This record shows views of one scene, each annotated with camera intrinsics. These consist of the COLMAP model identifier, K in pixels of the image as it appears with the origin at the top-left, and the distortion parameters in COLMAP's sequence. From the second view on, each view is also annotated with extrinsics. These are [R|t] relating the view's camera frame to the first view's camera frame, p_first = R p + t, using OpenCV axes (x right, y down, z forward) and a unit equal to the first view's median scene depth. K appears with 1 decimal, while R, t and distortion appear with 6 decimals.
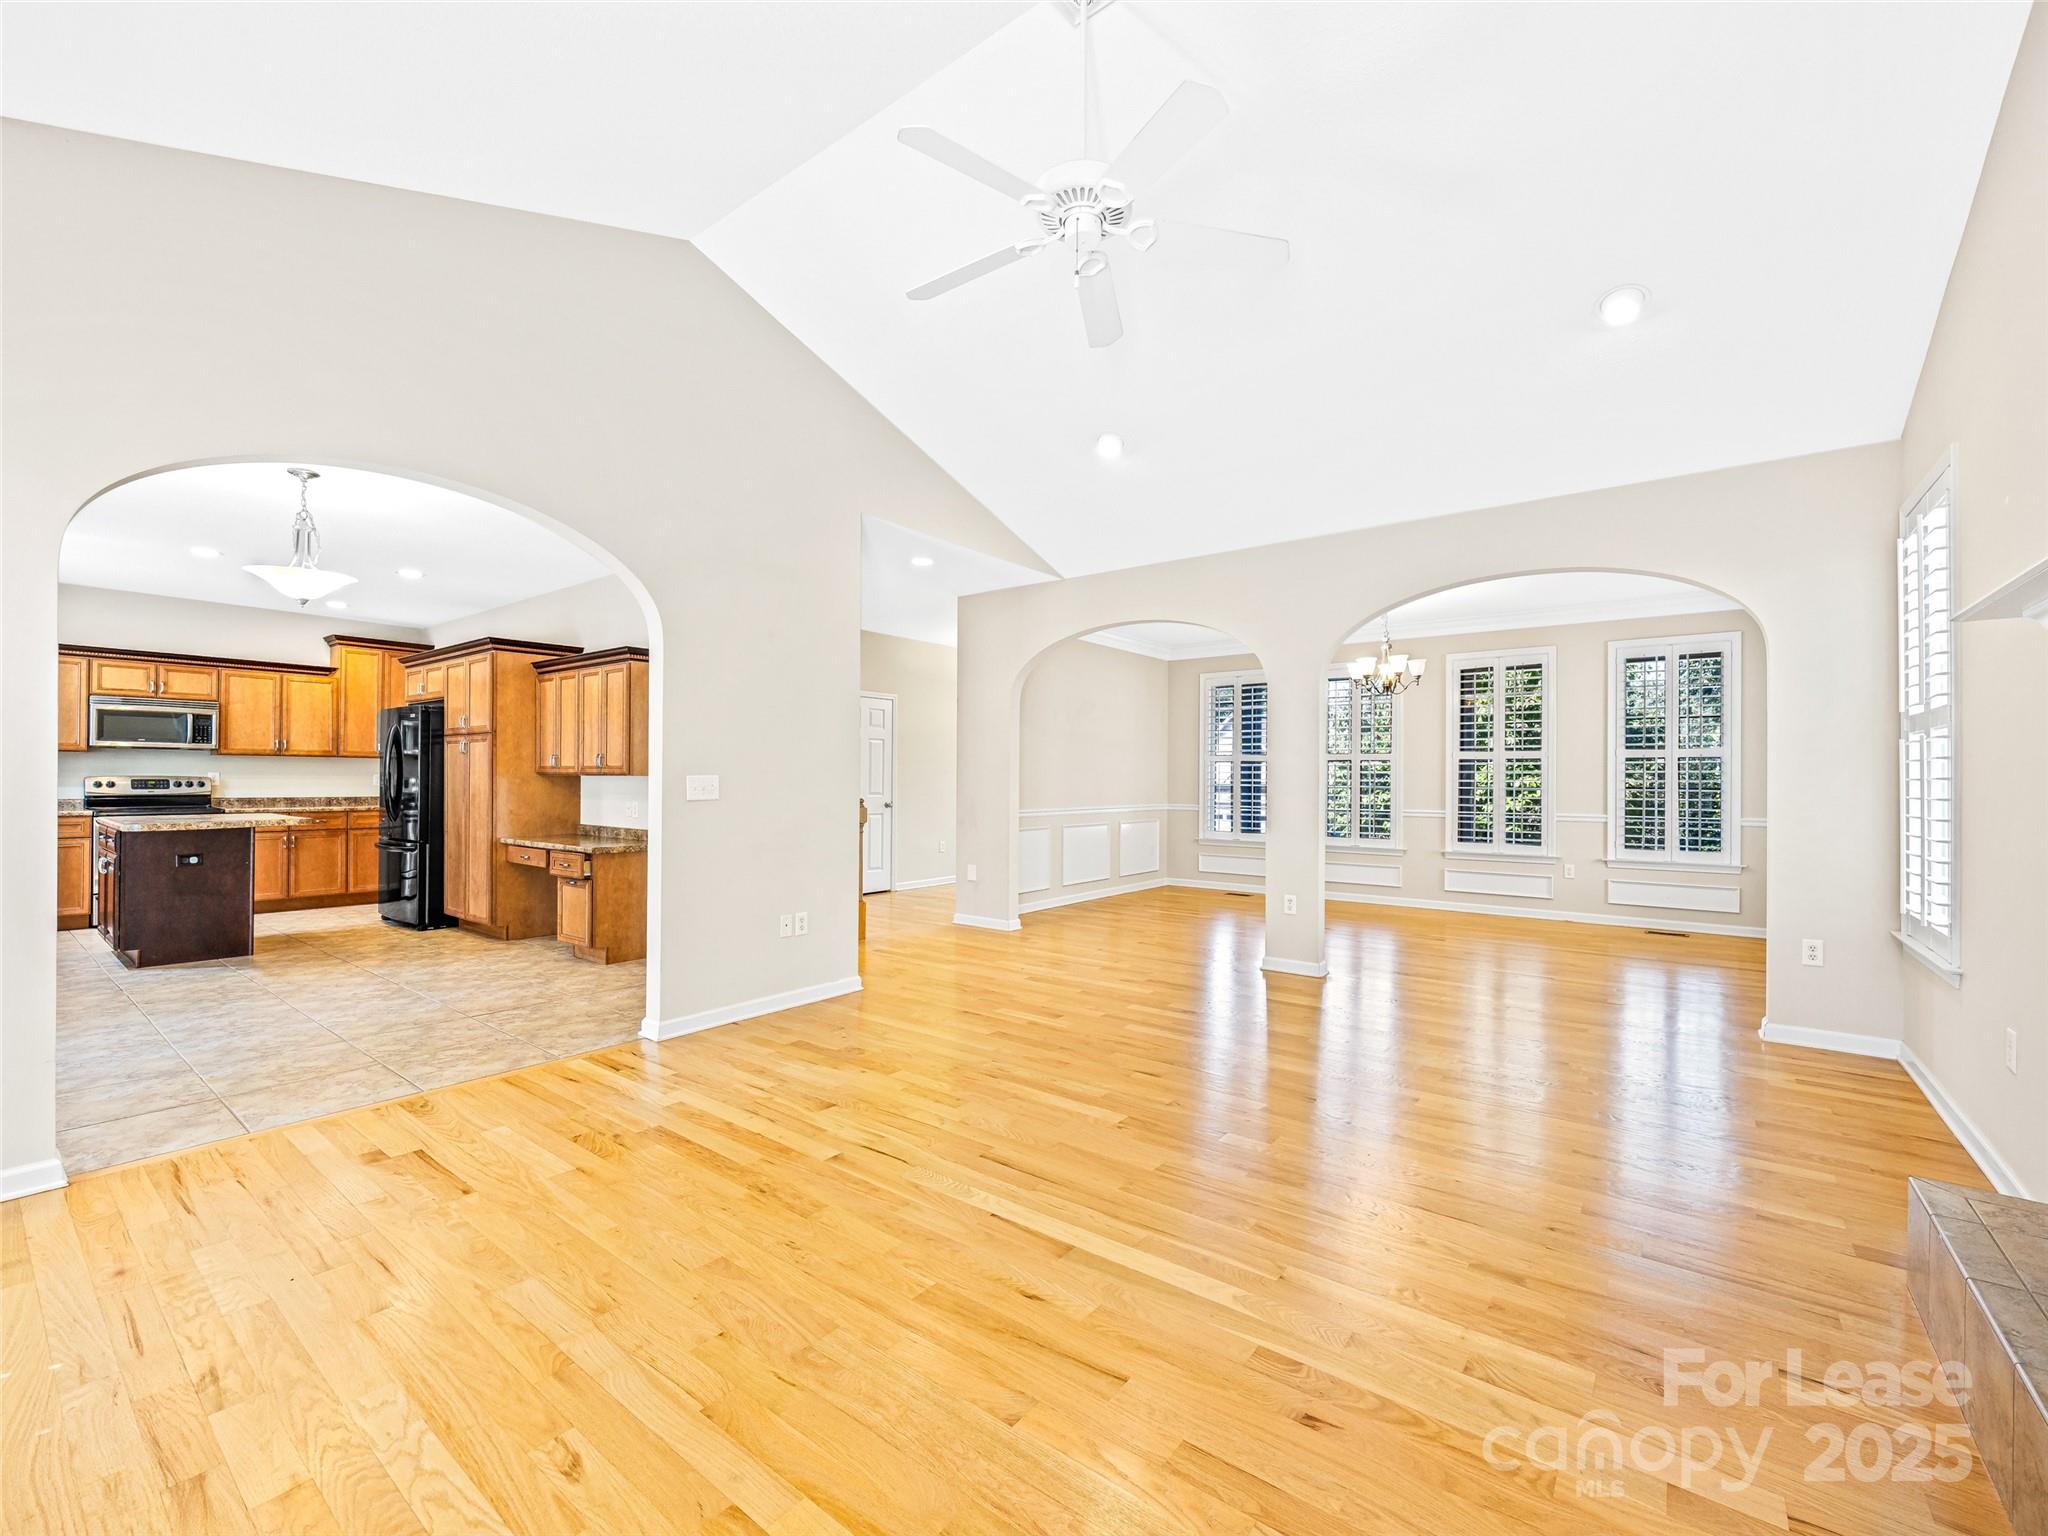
lens RADIAL K [[853.5, 0, 1027.8], [0, 853.5, 774.1], [0, 0, 1]] dist [-0.000216, -0.000119]
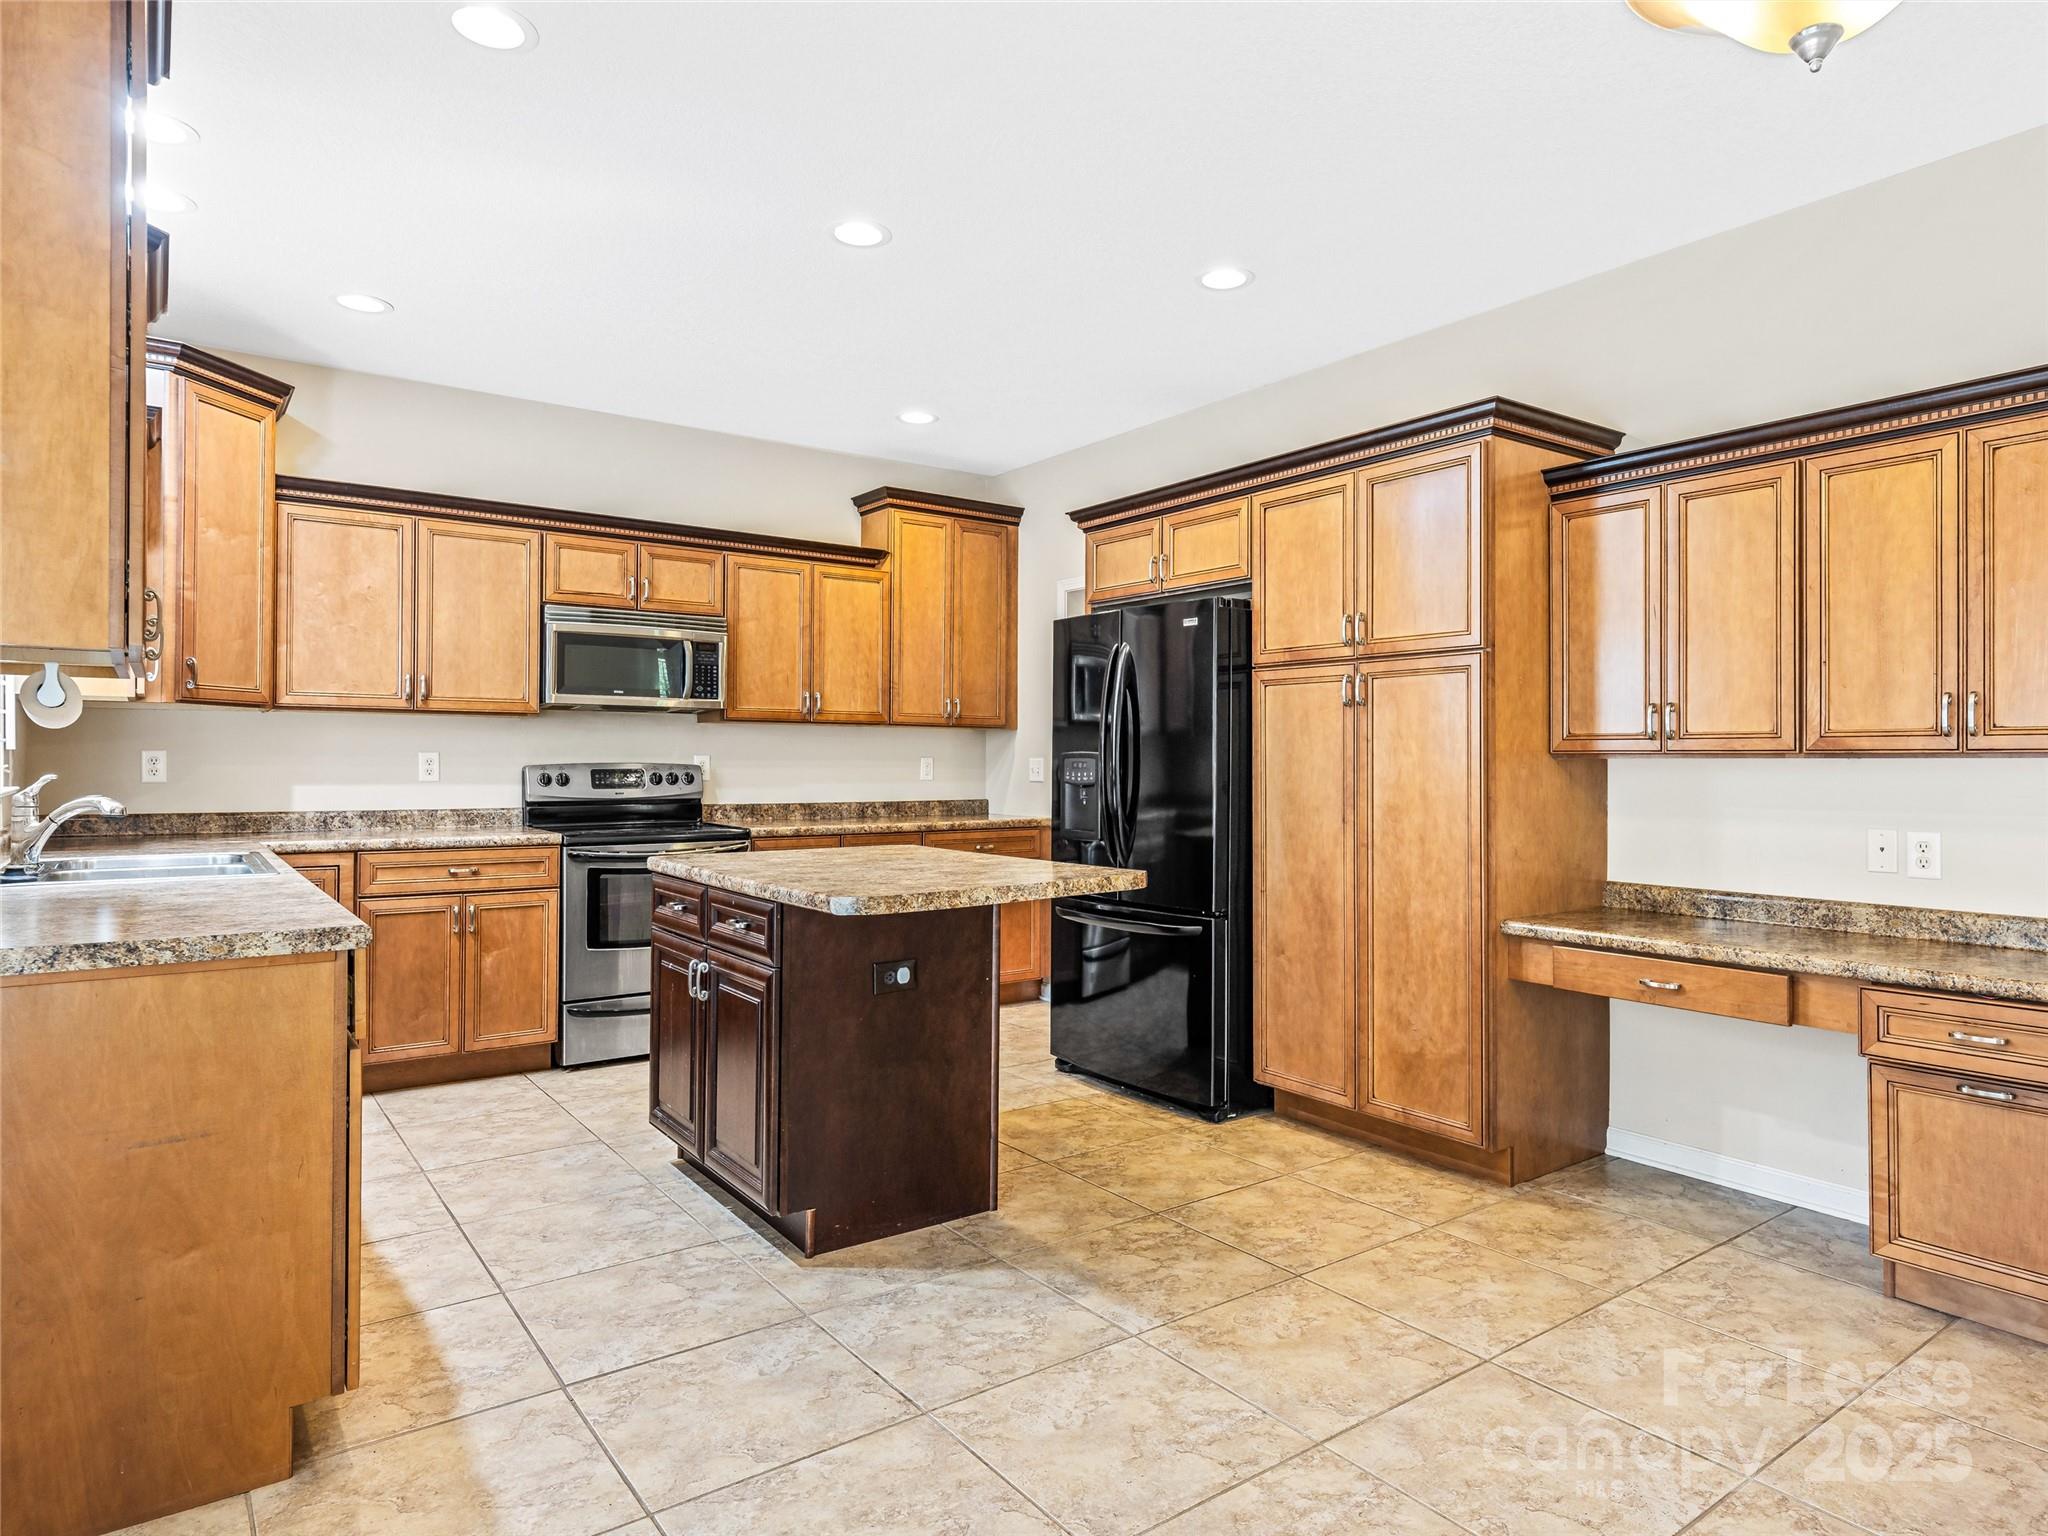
lens RADIAL K [[1189.5, 0, 1067.9], [0, 1189.5, 761.3], [0, 0, 1]] dist [0.019473, -0.000726]
pose [[0.966589, -0.003528, -0.256308, -0.582035], [0.004689, 0.999981, 0.003916, -0.000525], [0.256289, -0.004987, 0.966587, 0.371121]]
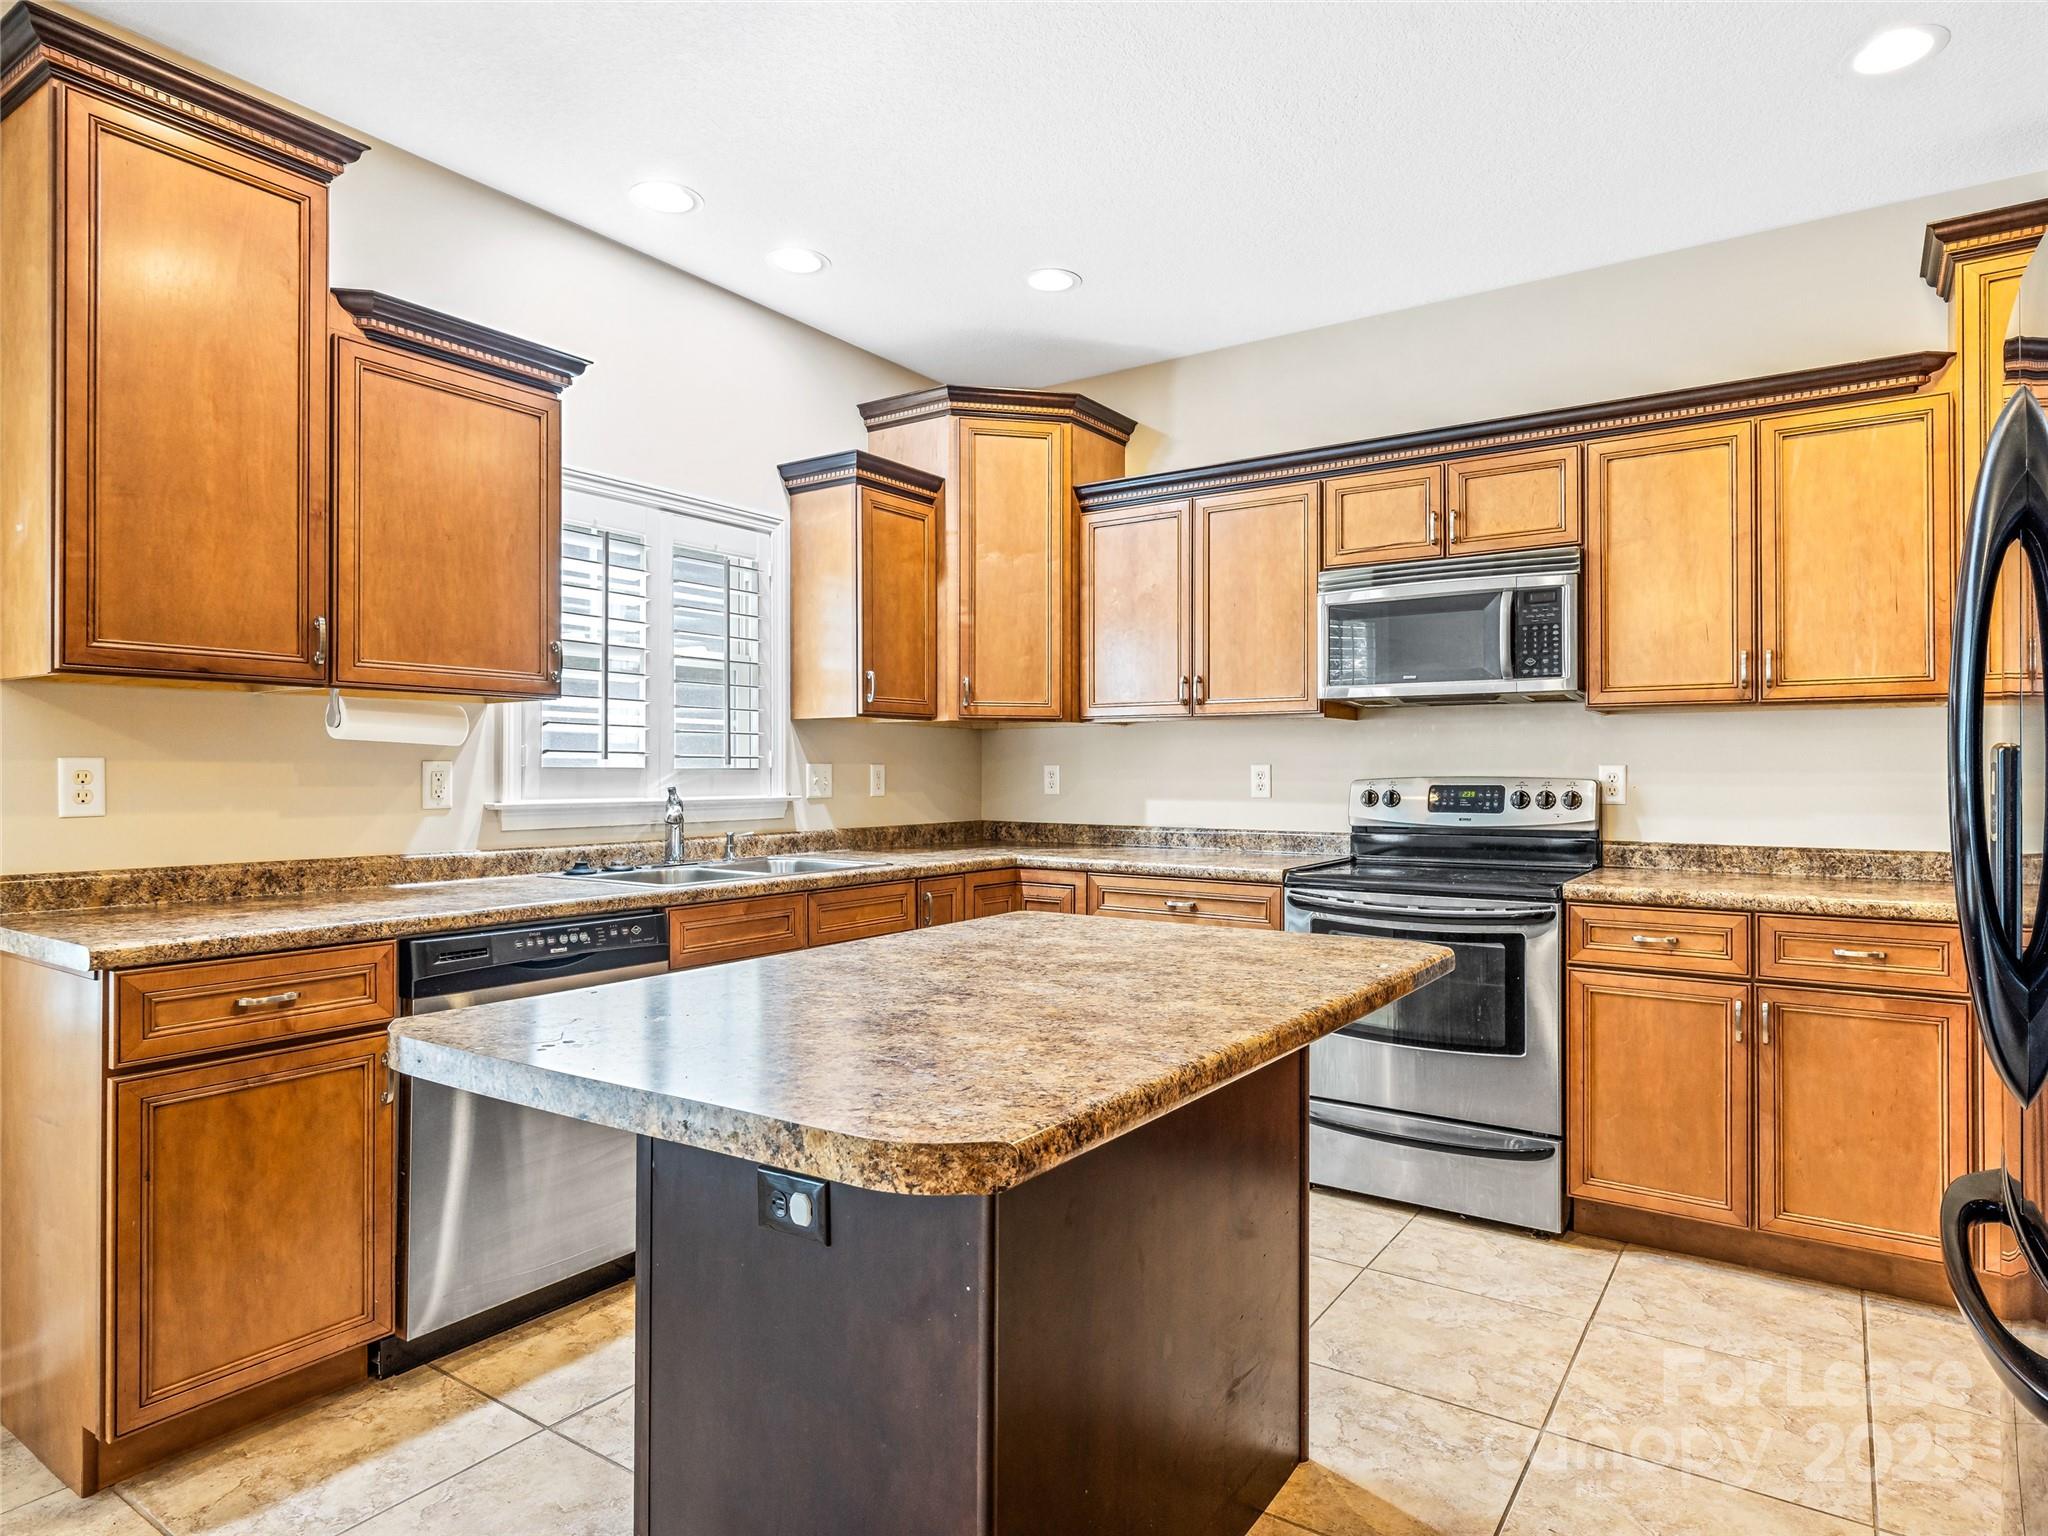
lens RADIAL K [[1189.5, 0, 1067.9], [0, 1189.5, 761.3], [0, 0, 1]] dist [0.019473, -0.000726]
pose [[0.088211, -0.017506, -0.995948, -0.531193], [0.005879, 0.999837, -0.017054, 0.003297], [0.996084, -0.004351, 0.088299, 0.787368]]
